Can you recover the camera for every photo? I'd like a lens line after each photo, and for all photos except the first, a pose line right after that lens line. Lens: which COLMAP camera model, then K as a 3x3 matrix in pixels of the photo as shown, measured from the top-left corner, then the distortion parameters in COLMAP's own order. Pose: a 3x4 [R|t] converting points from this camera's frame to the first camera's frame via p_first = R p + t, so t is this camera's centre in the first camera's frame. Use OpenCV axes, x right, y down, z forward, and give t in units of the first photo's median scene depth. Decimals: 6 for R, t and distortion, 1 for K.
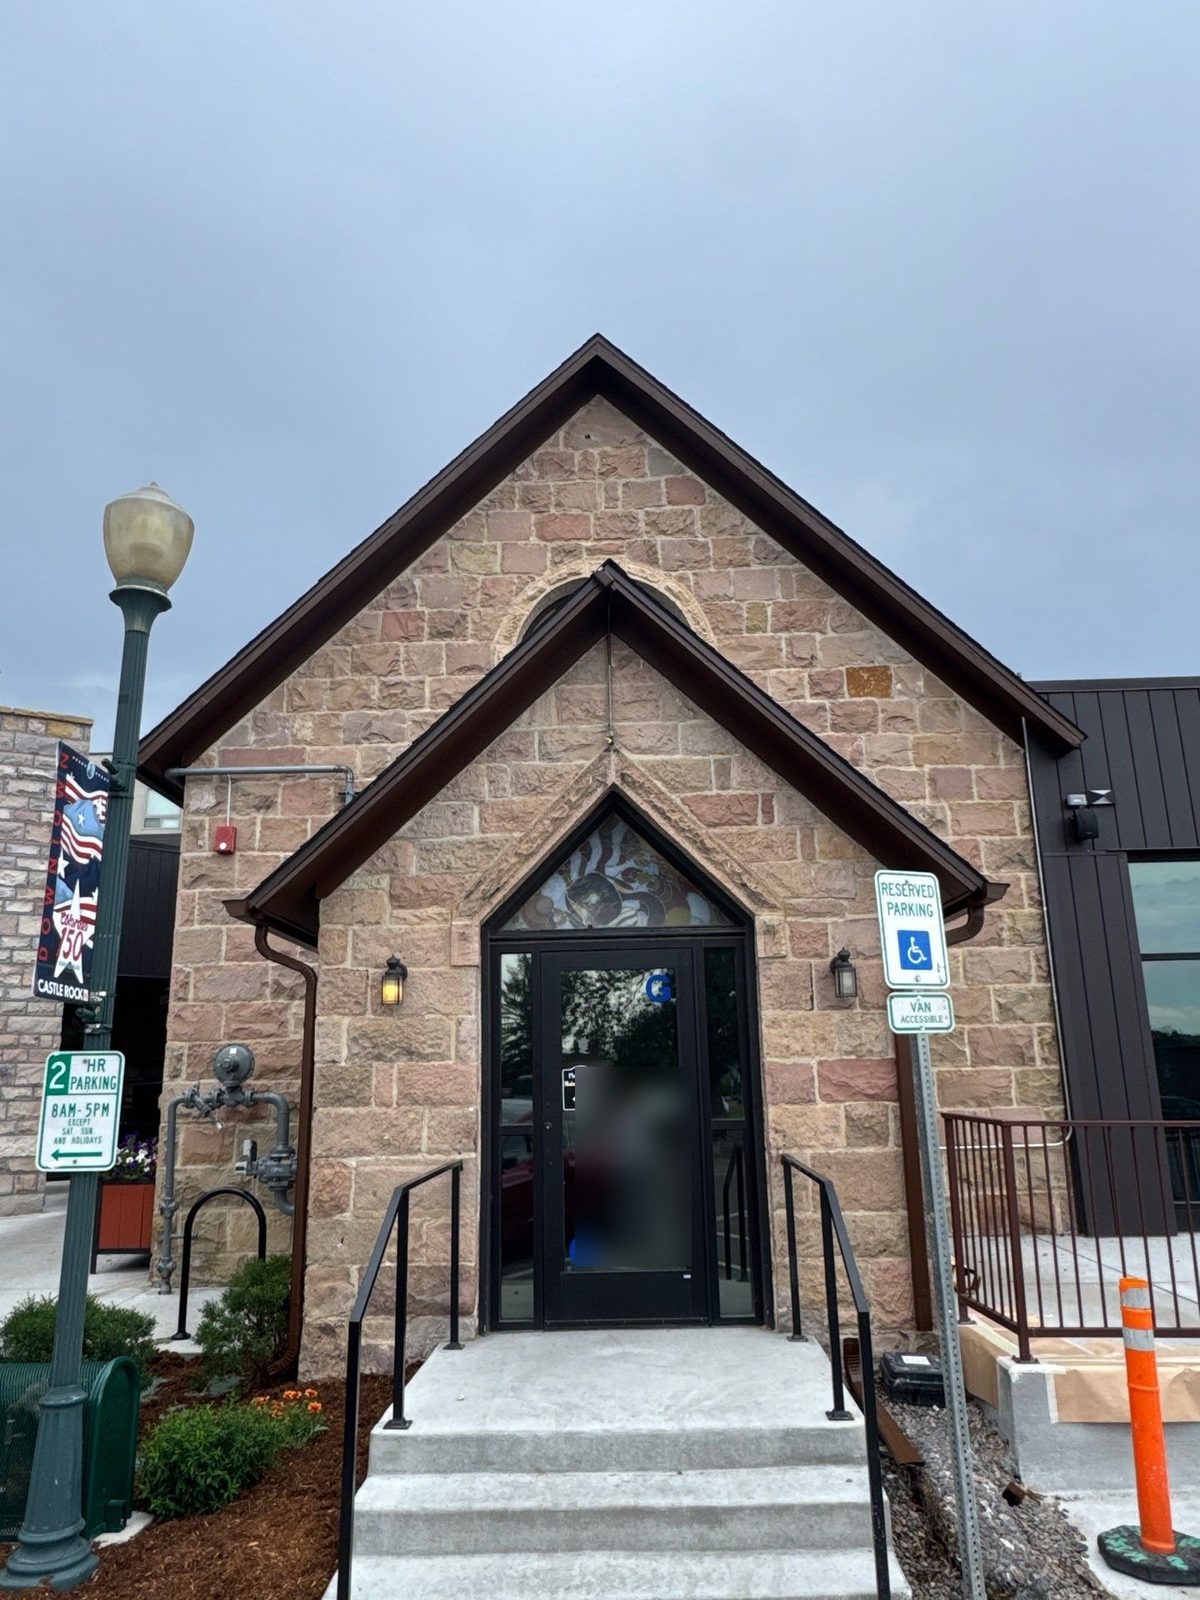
lens RADIAL K [[1120.6, 0, 618.1], [0, 1120.6, 816.0], [0, 0, 1]] dist [0.023593, -0.020442]
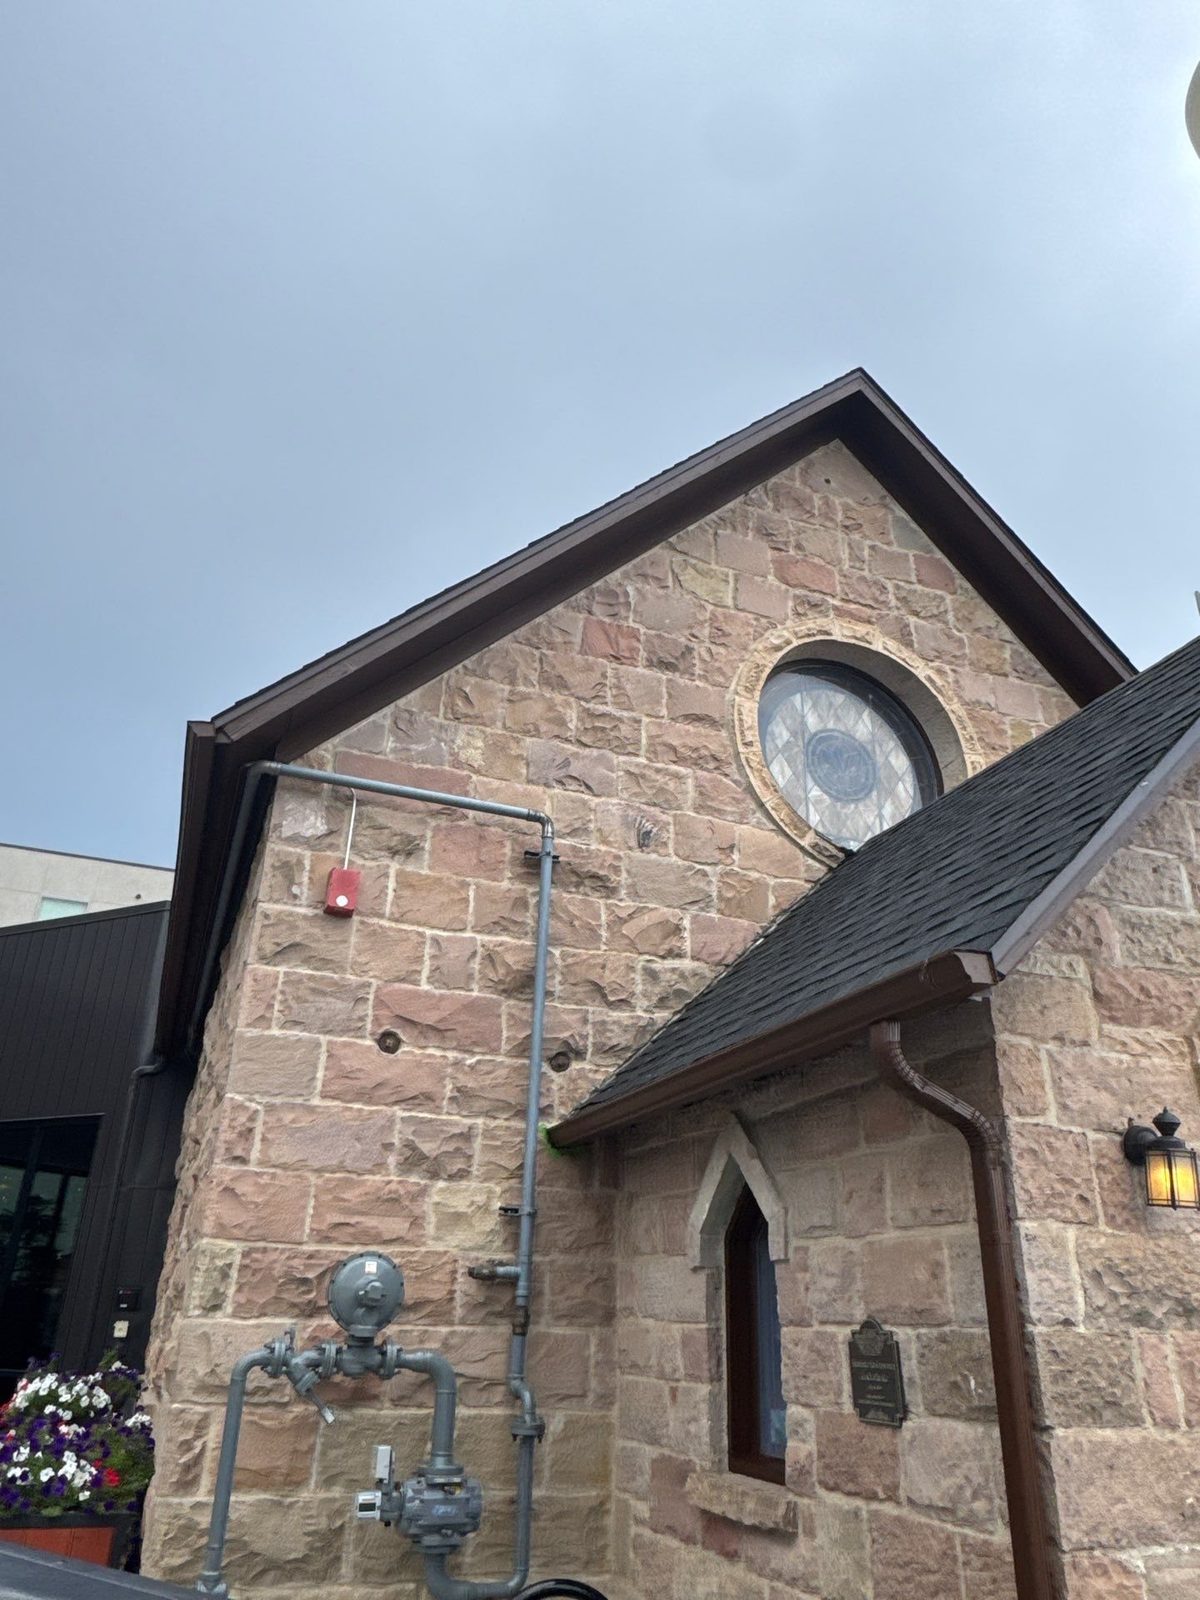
lens RADIAL K [[1120.6, 0, 618.1], [0, 1120.6, 816.0], [0, 0, 1]] dist [0.023593, -0.020442]
pose [[0.929007, 0.193715, 0.315310, -0.398275], [-0.130295, 0.968710, -0.211246, 0.086830], [-0.346366, 0.155166, 0.925178, 0.375579]]
